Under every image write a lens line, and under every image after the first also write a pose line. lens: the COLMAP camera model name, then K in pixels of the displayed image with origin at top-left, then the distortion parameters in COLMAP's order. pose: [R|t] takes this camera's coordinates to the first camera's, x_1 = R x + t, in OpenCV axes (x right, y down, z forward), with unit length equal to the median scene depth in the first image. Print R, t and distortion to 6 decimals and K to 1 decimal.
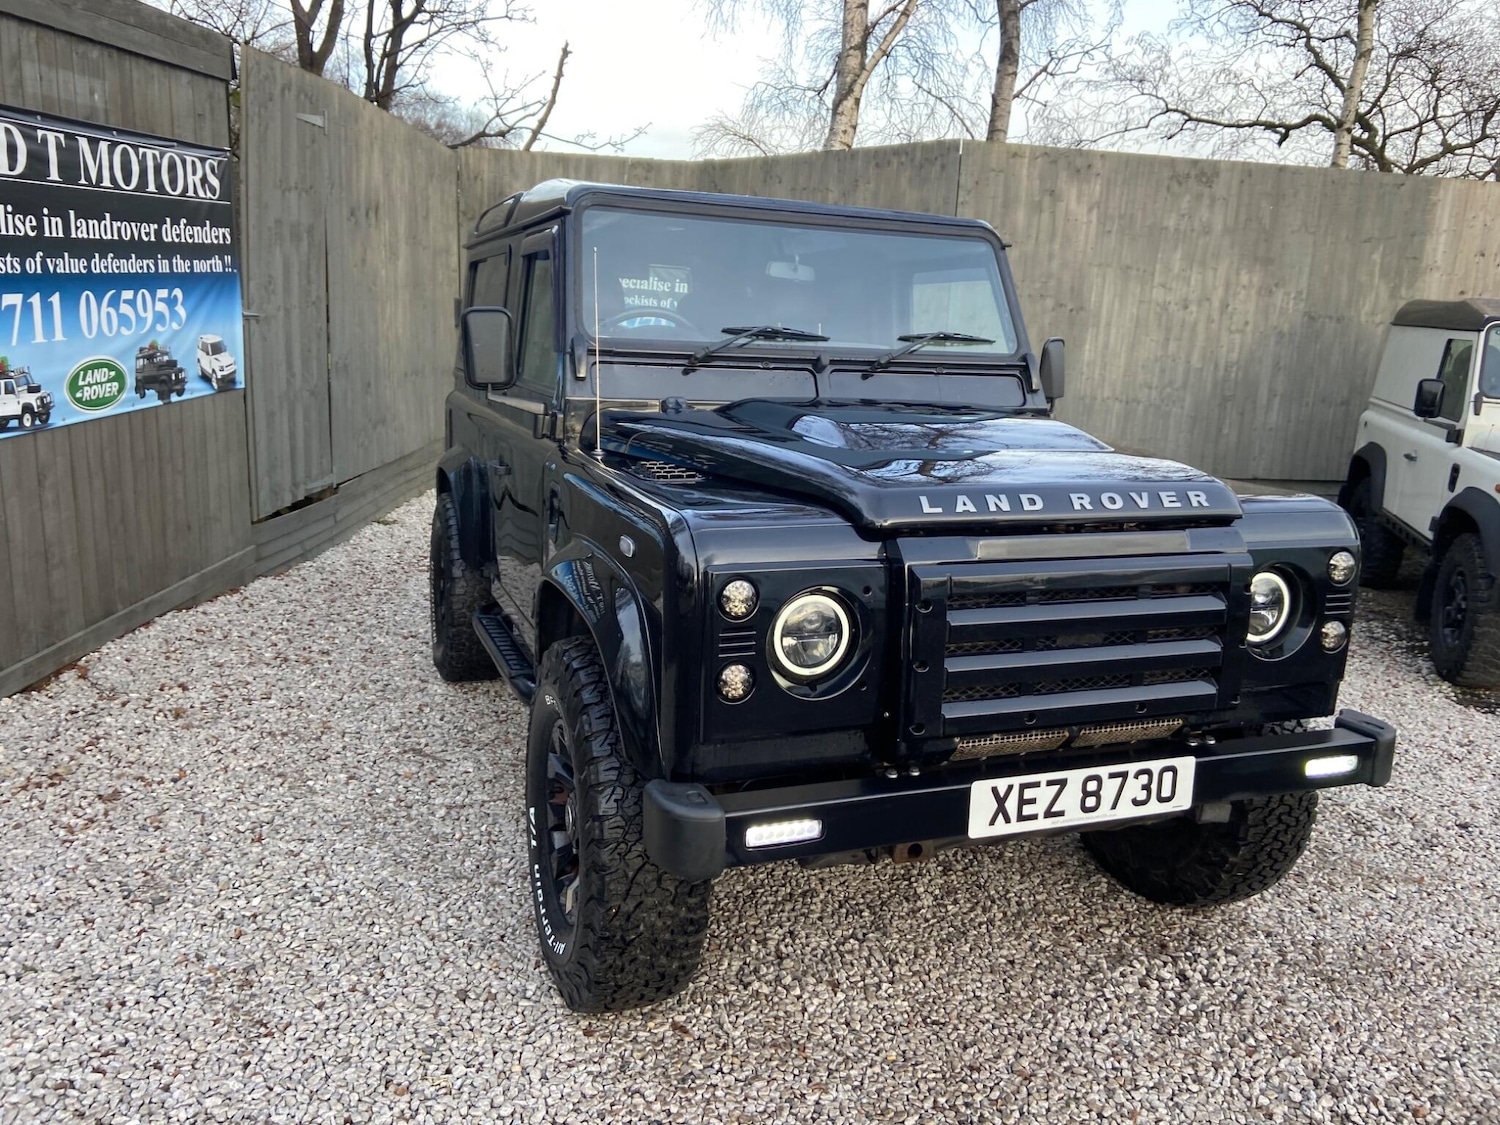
lens RADIAL K [[1128.5, 0, 760.2], [0, 1128.5, 543.8], [0, 0, 1]] dist [0.121351, -0.156540]
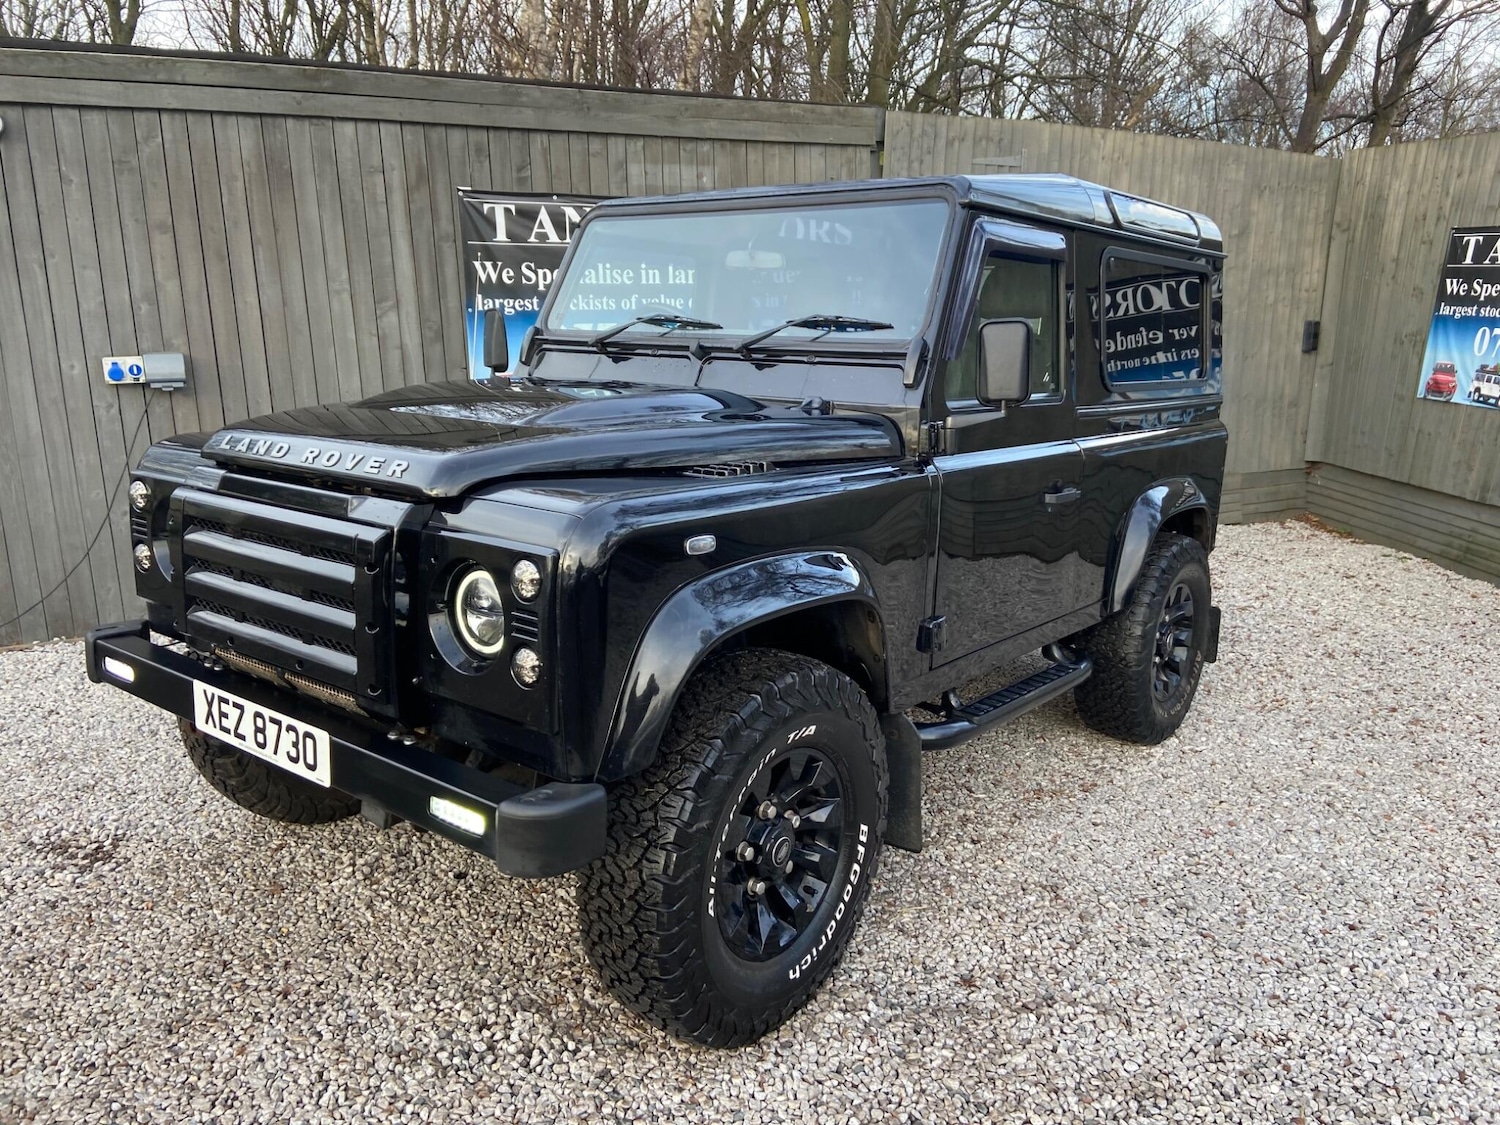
lens RADIAL K [[1125.1, 0, 756.2], [0, 1125.1, 551.9], [0, 0, 1]] dist [0.120089, -0.143682]
pose [[0.498081, 0.133377, -0.856811, 1.102441], [-0.163947, 0.984763, 0.057990, -0.061607], [0.851491, 0.111588, 0.512359, 0.655985]]
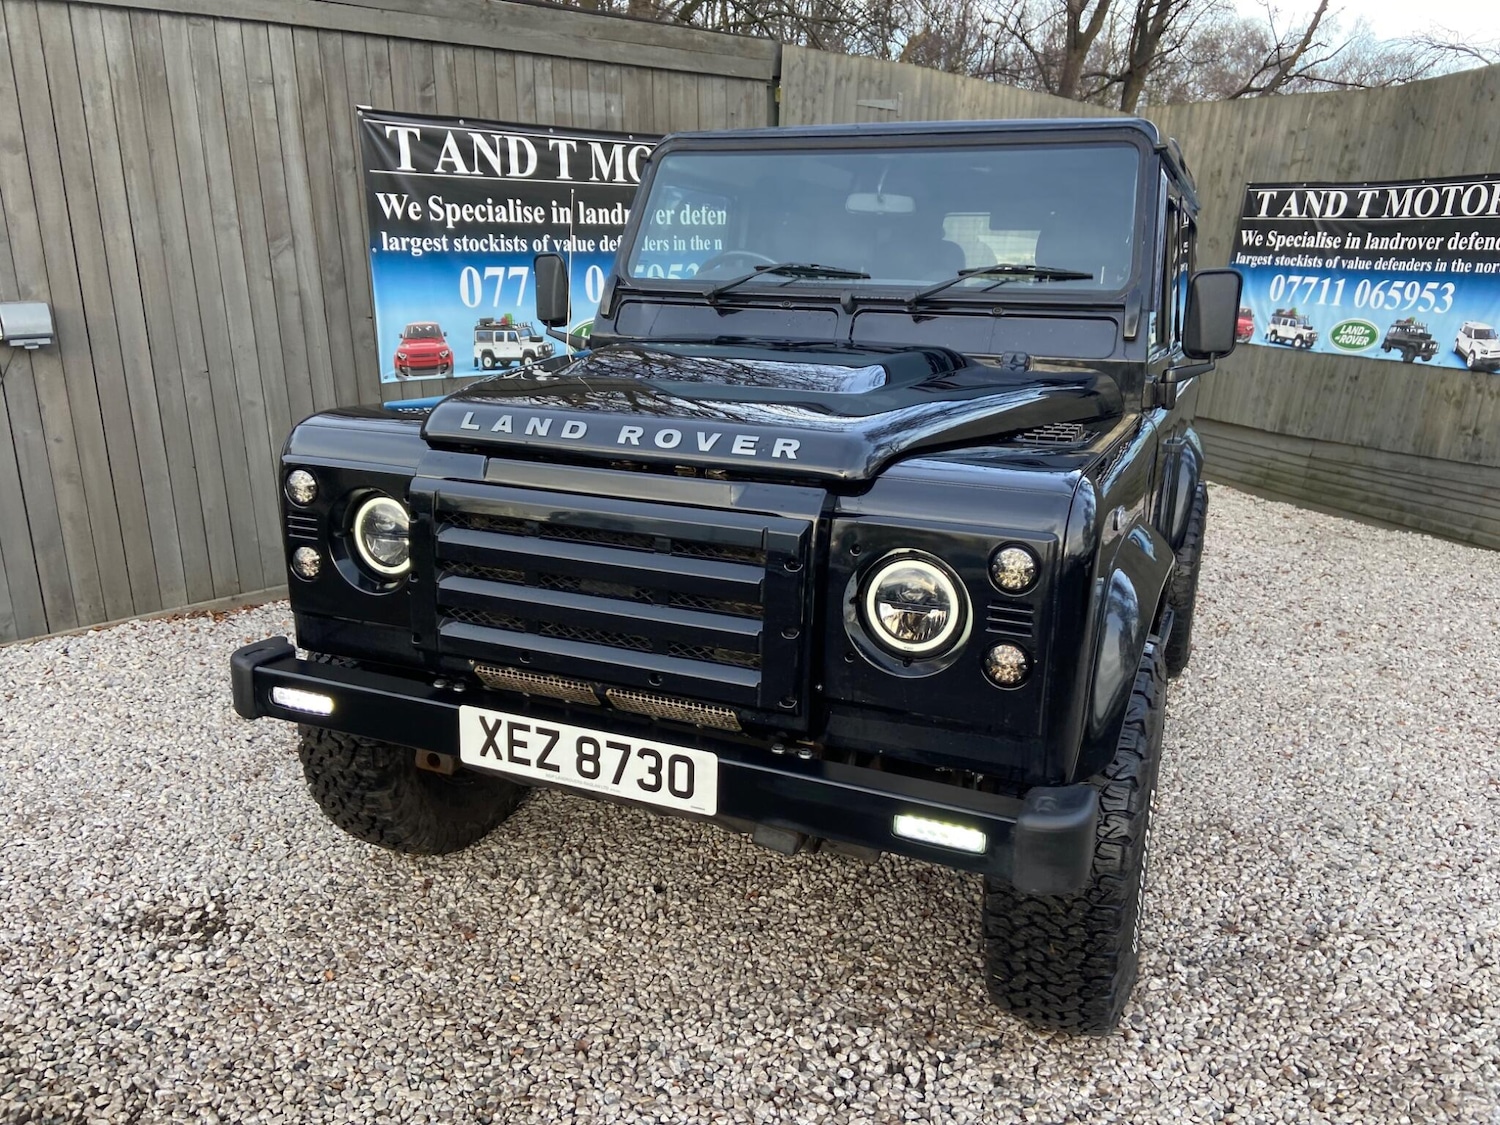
lens RADIAL K [[1124.8, 0, 759.4], [0, 1124.8, 565.0], [0, 0, 1]] dist [0.129278, -0.163114]
pose [[0.713340, 0.145562, -0.685535, 0.771422], [-0.127255, 0.988834, 0.077547, -0.014319], [0.689168, 0.031920, 0.723898, 0.348635]]
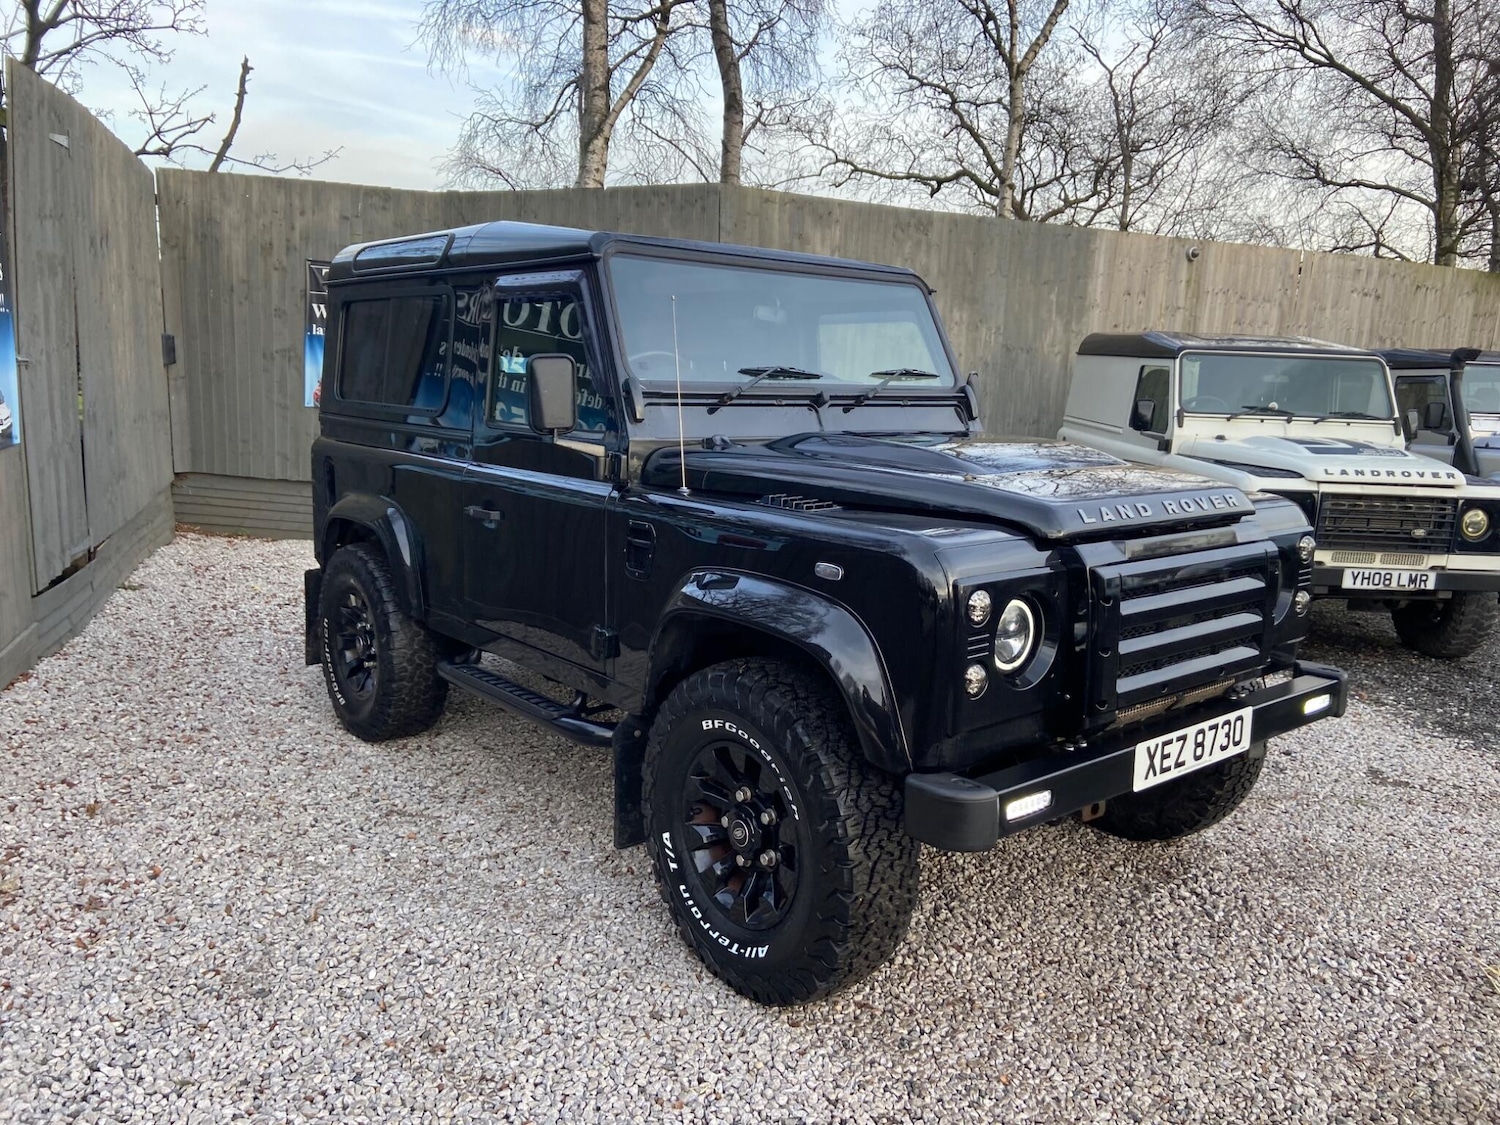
lens RADIAL K [[1124.8, 0, 759.4], [0, 1124.8, 565.0], [0, 0, 1]] dist [0.129278, -0.163114]
pose [[0.947449, -0.072909, 0.311488, -0.414406], [0.075052, 0.997166, 0.005119, -0.011568], [-0.310979, 0.018528, 0.950236, -0.016954]]
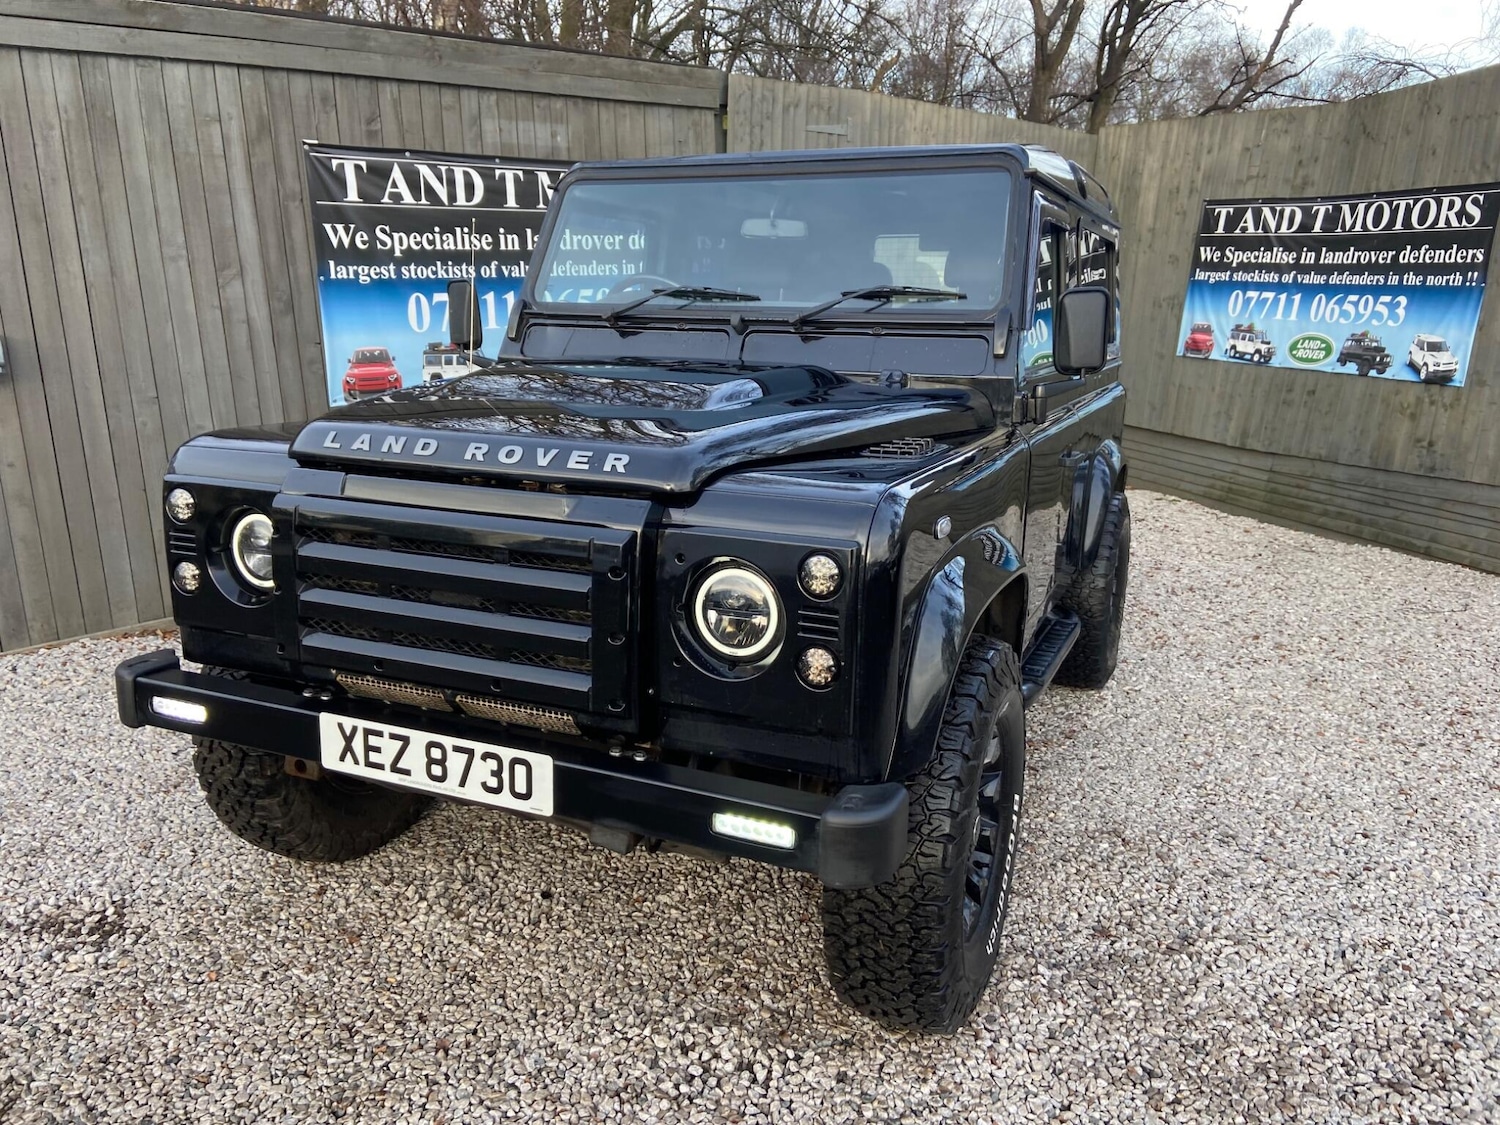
lens RADIAL K [[1125.6, 0, 730.7], [0, 1125.6, 554.2], [0, 0, 1]] dist [0.135426, -0.171822]
pose [[0.695463, 0.122631, -0.708020, 0.867926], [-0.119264, 0.991362, 0.054557, -0.023746], [0.708595, 0.046499, 0.704082, 0.398924]]
